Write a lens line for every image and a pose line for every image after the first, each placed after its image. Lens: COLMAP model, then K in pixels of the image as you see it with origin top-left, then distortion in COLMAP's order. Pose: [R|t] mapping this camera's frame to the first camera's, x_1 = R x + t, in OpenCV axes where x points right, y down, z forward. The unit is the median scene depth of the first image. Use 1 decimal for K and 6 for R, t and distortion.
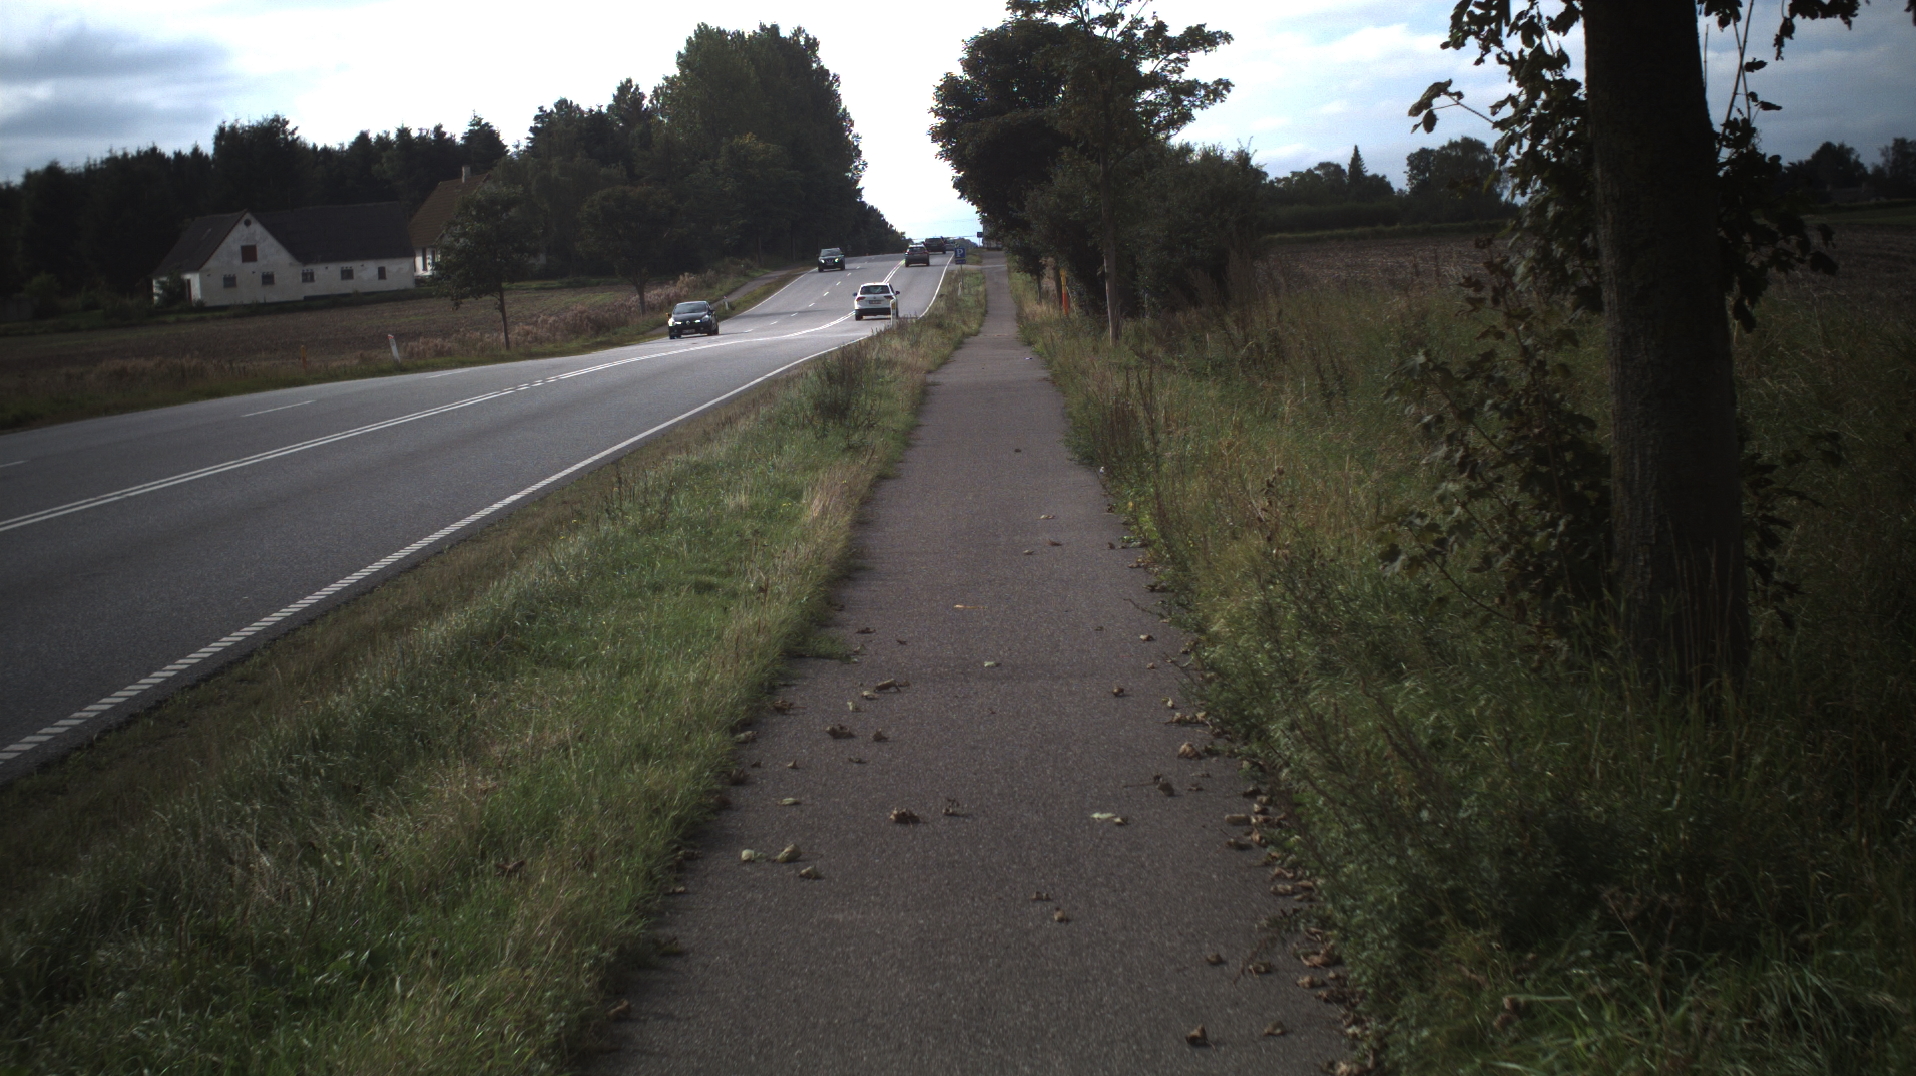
lens RADIAL K [[13659.5, 0, 967.7], [0, 13659.5, 531.6], [0, 0, 1]] dist [-5.059050, 0.000000]
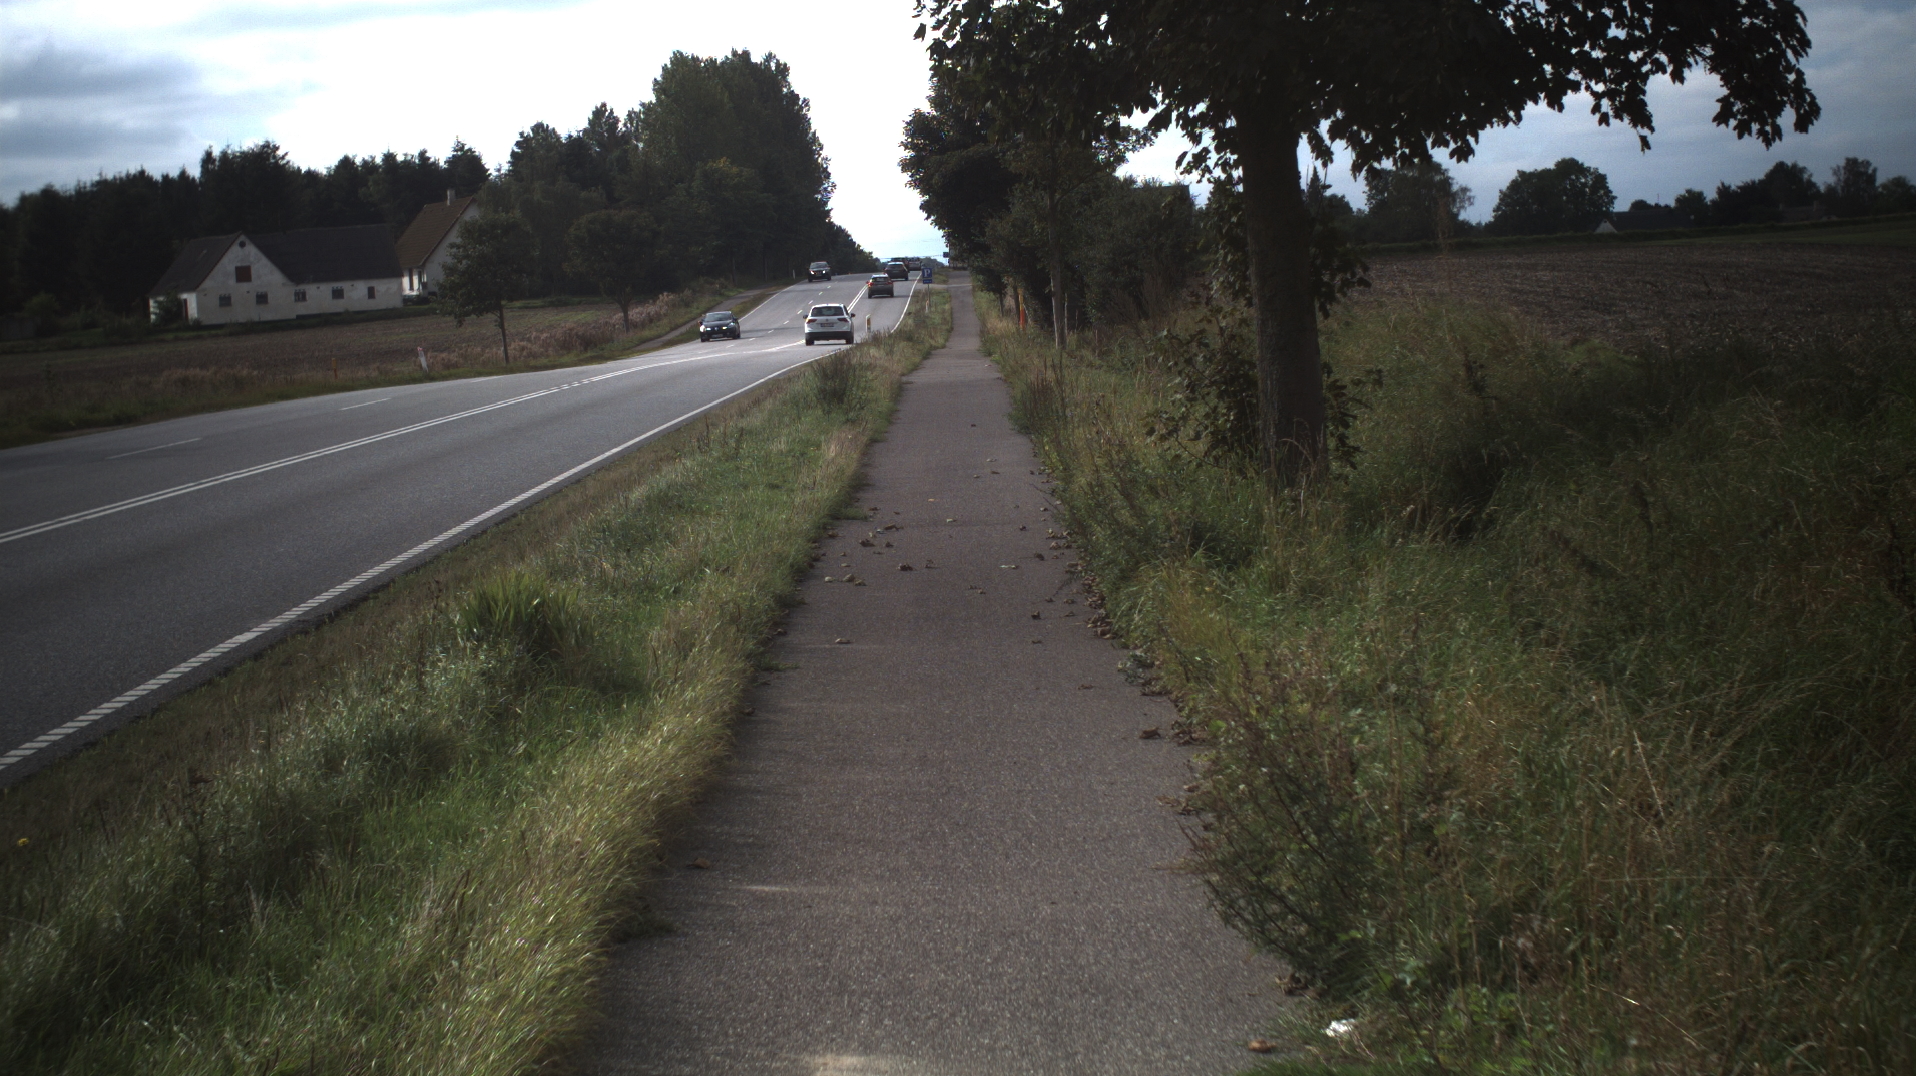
lens RADIAL K [[13659.5, 0, 950.5], [0, 13659.5, 543.3], [0, 0, 1]] dist [-5.059050, 0.000000]
pose [[0.999998, -0.001347, 0.001178, -0.000033], [0.001348, 0.999999, -0.000541, 0.001369], [-0.001177, 0.000542, 0.999999, -0.071362]]
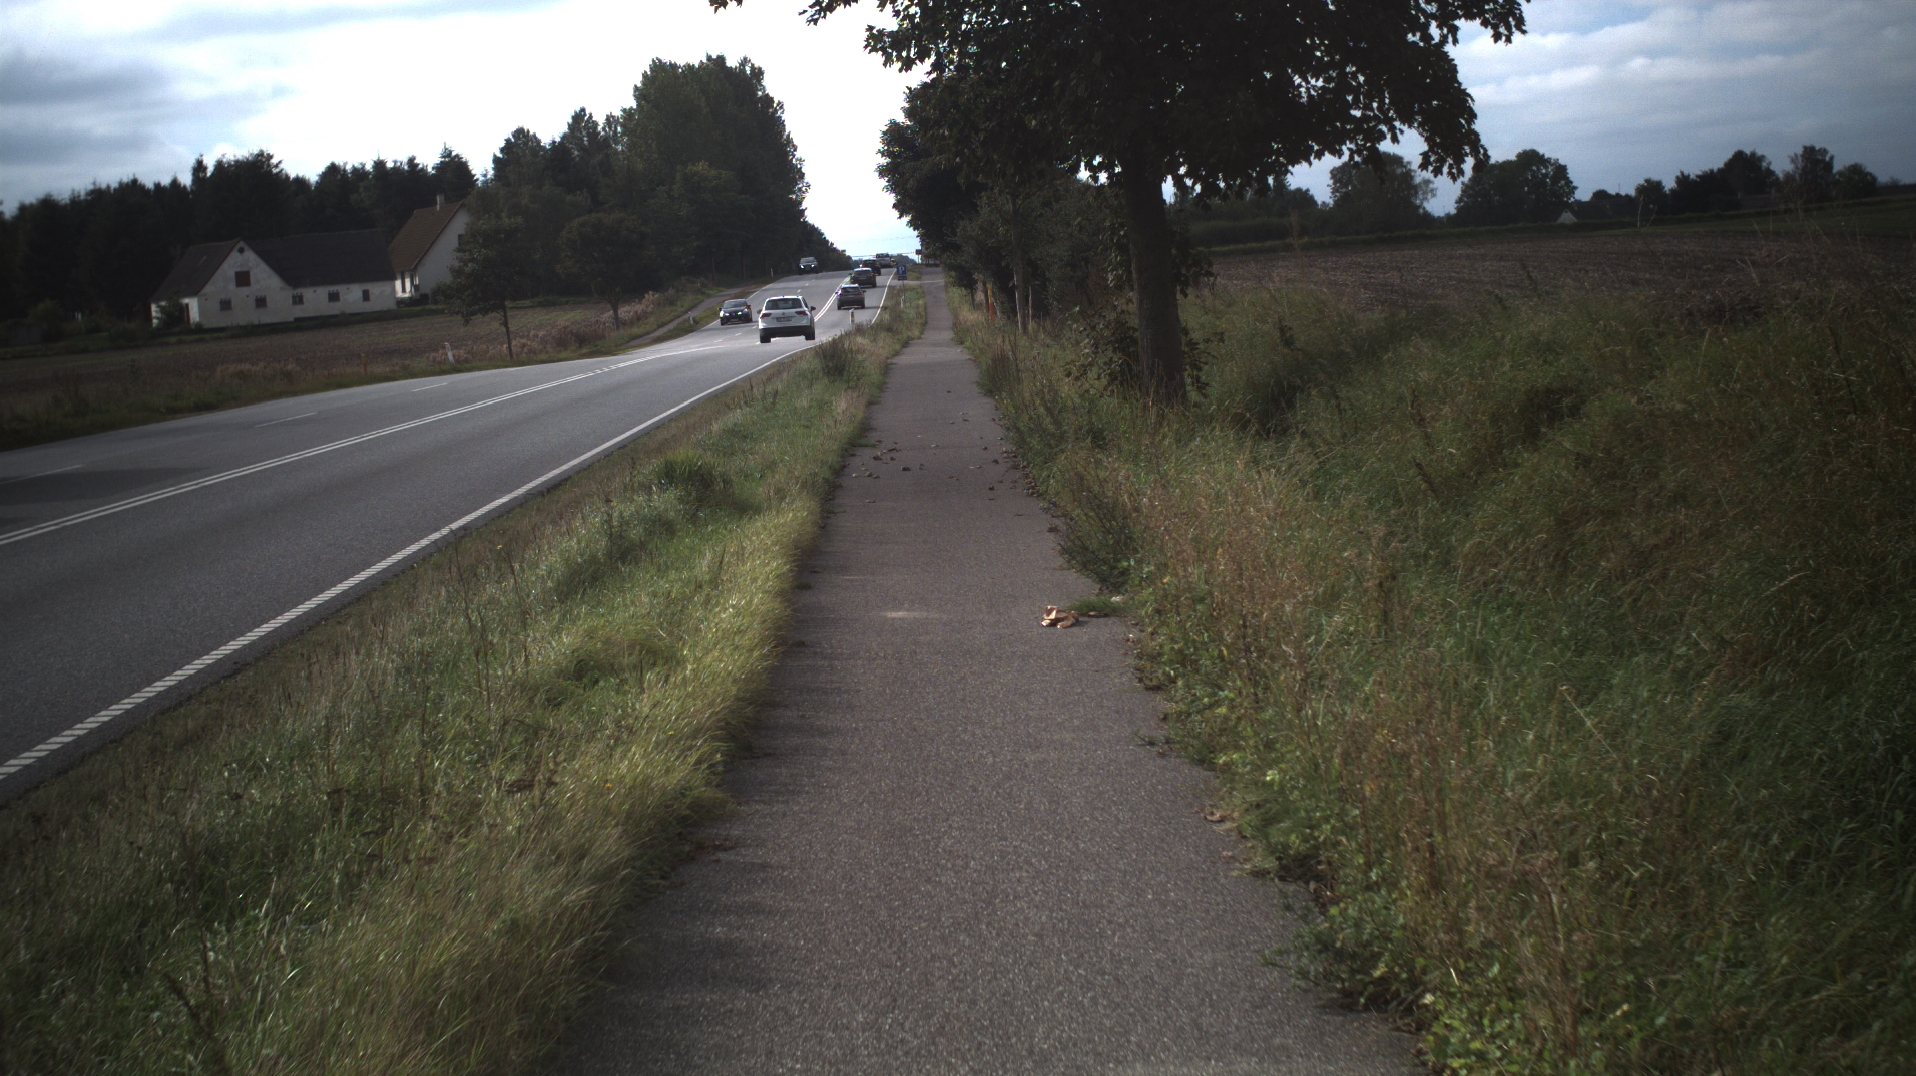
lens RADIAL K [[13659.5, 0, 944.3], [0, 13659.5, 531.8], [0, 0, 1]] dist [-5.059050, 0.000000]
pose [[0.999910, -0.013149, 0.002574, -0.000292], [0.013152, 0.999913, -0.001128, 0.002801], [-0.002559, 0.001162, 0.999996, -0.142410]]
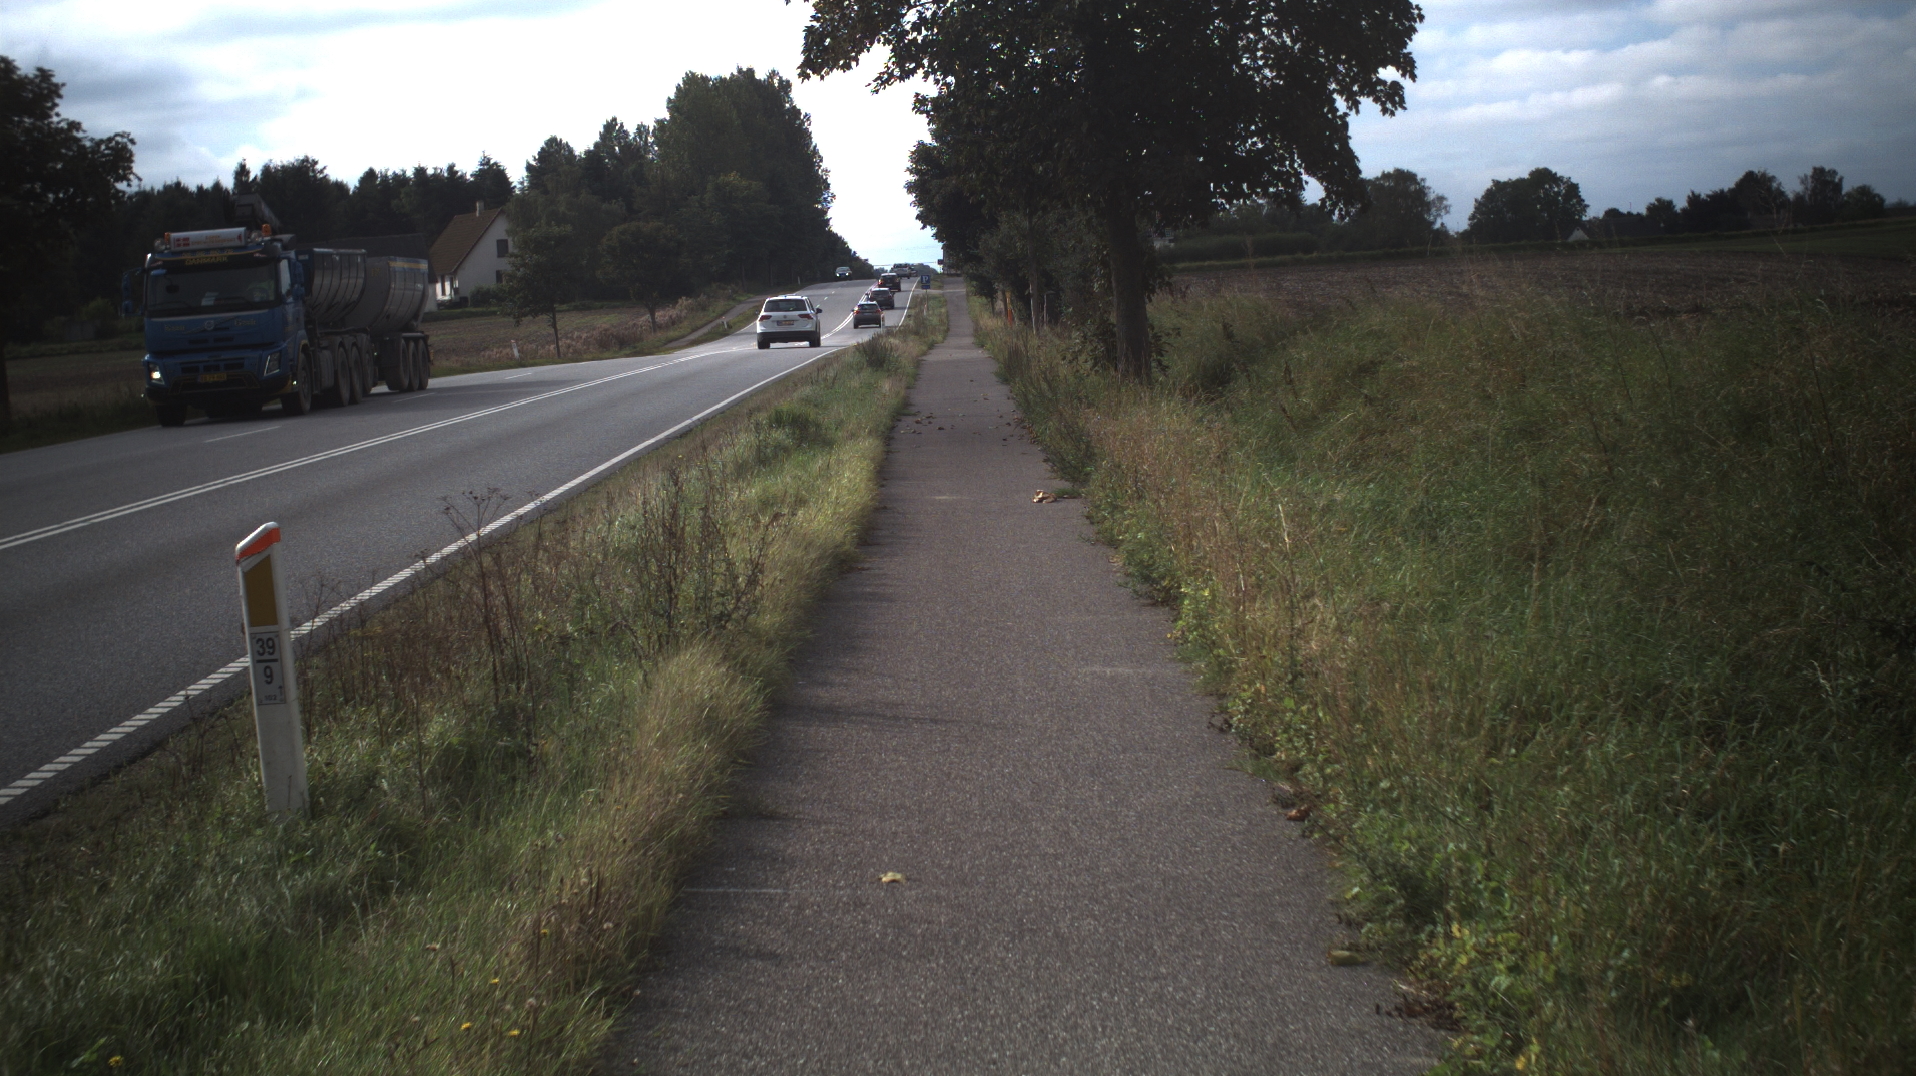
lens RADIAL K [[14110.1, 0, 969.3], [0, 14110.1, 546.3], [0, 0, 1]] dist [-5.380185, 0.000000]
pose [[0.999994, -0.001388, 0.003181, -0.000816], [0.001392, 0.999998, -0.001410, 0.005043], [-0.003179, 0.001414, 0.999994, -0.251853]]
